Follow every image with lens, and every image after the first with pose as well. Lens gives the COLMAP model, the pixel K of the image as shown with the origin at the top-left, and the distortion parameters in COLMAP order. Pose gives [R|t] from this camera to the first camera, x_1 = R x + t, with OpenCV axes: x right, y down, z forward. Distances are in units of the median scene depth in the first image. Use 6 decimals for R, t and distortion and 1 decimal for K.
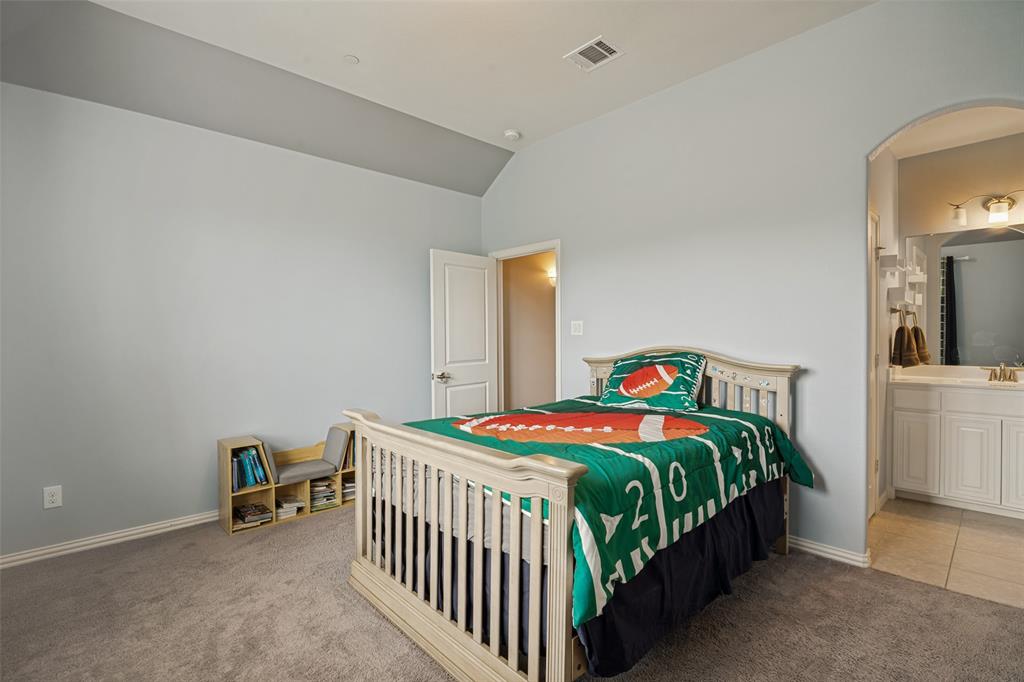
lens RADIAL K [[477.2, 0, 506.5], [0, 477.2, 344.4], [0, 0, 1]] dist [-0.020777, 0.000185]
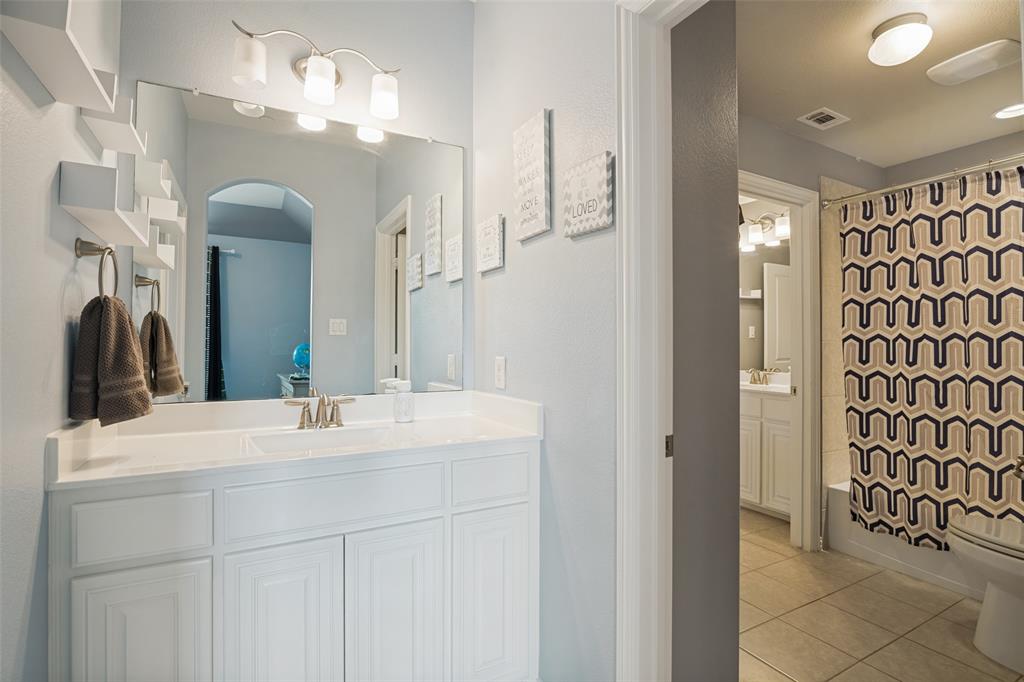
lens RADIAL K [[477.2, 0, 506.5], [0, 477.2, 344.4], [0, 0, 1]] dist [-0.020777, 0.000185]
pose [[0.249552, 0.019480, 0.968165, 0.601340], [0.006034, 0.999747, -0.021670, 0.003505], [-0.968343, 0.011249, 0.249372, 0.656723]]
